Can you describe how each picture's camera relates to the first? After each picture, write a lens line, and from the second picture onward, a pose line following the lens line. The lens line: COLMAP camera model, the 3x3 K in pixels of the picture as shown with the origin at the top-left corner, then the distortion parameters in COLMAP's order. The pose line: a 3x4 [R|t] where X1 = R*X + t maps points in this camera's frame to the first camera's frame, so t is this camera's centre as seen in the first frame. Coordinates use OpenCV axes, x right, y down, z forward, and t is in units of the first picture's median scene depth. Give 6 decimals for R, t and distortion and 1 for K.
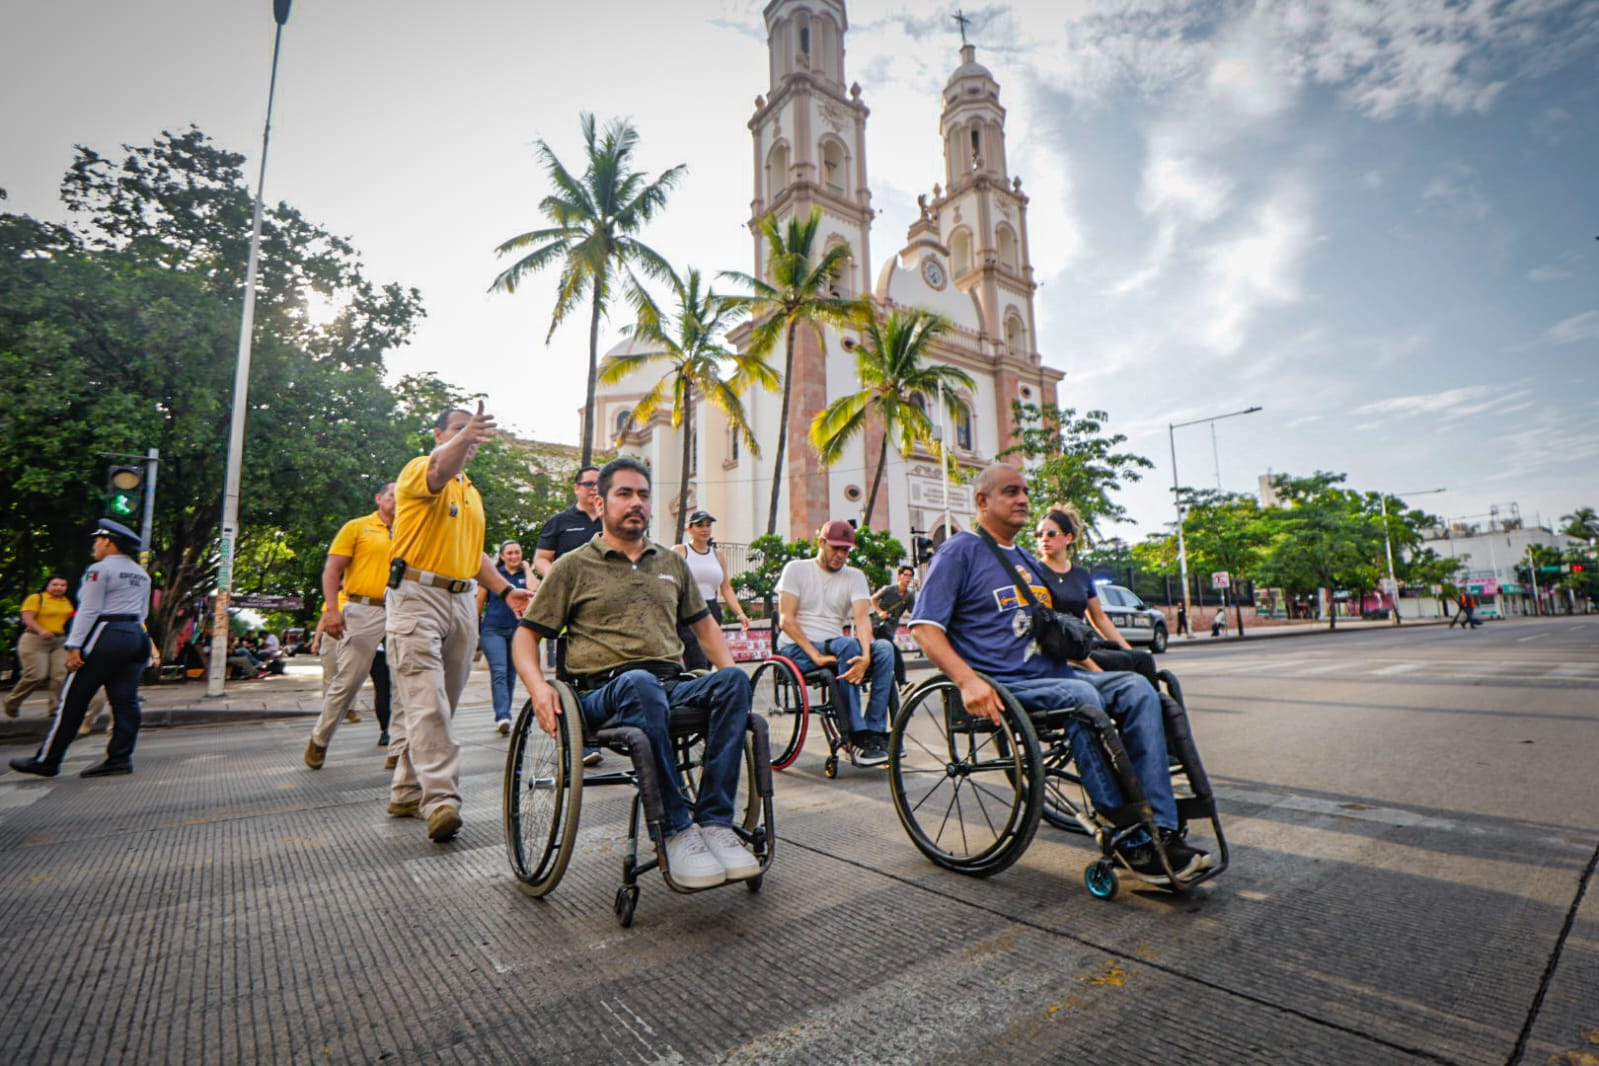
lens RADIAL K [[737.2, 0, 820.3], [0, 737.2, 535.4], [0, 0, 1]] dist [-0.025020, -0.000193]
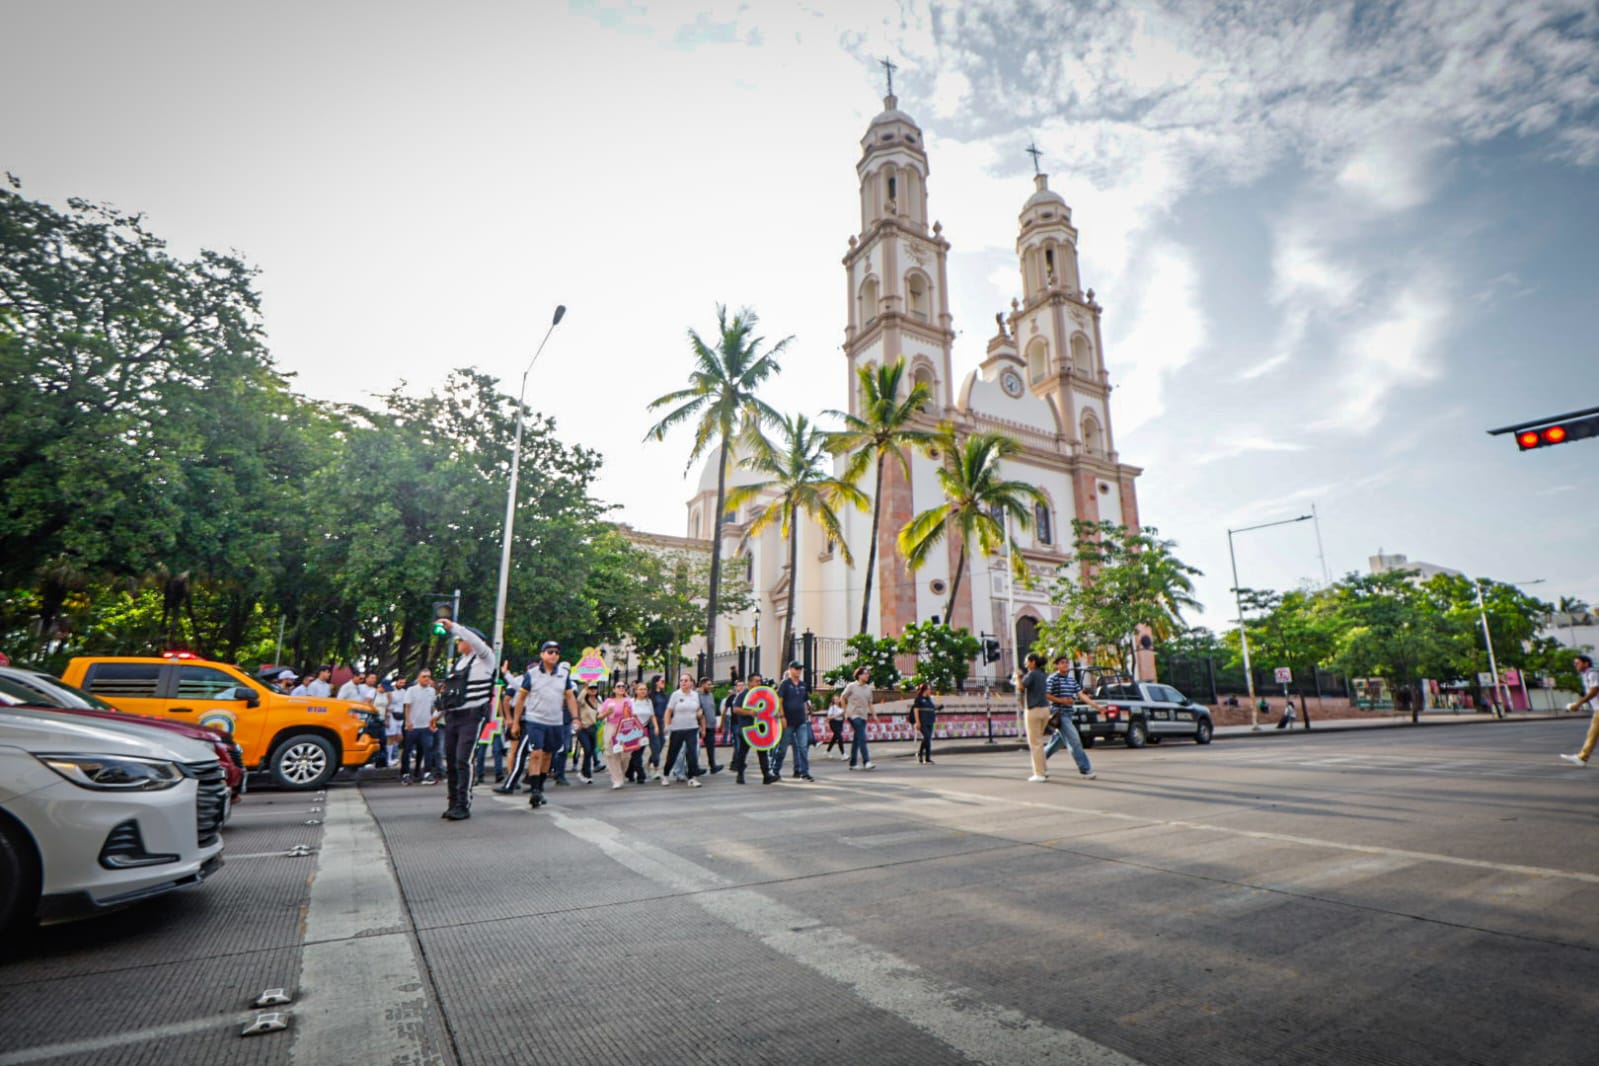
lens RADIAL K [[737.2, 0, 820.3], [0, 737.2, 535.4], [0, 0, 1]] dist [-0.025020, -0.000193]
pose [[0.992380, -0.006614, -0.123040, 0.005614], [-0.006239, 0.994580, -0.103786, -0.018193], [0.123059, 0.103763, 0.986960, -0.102985]]
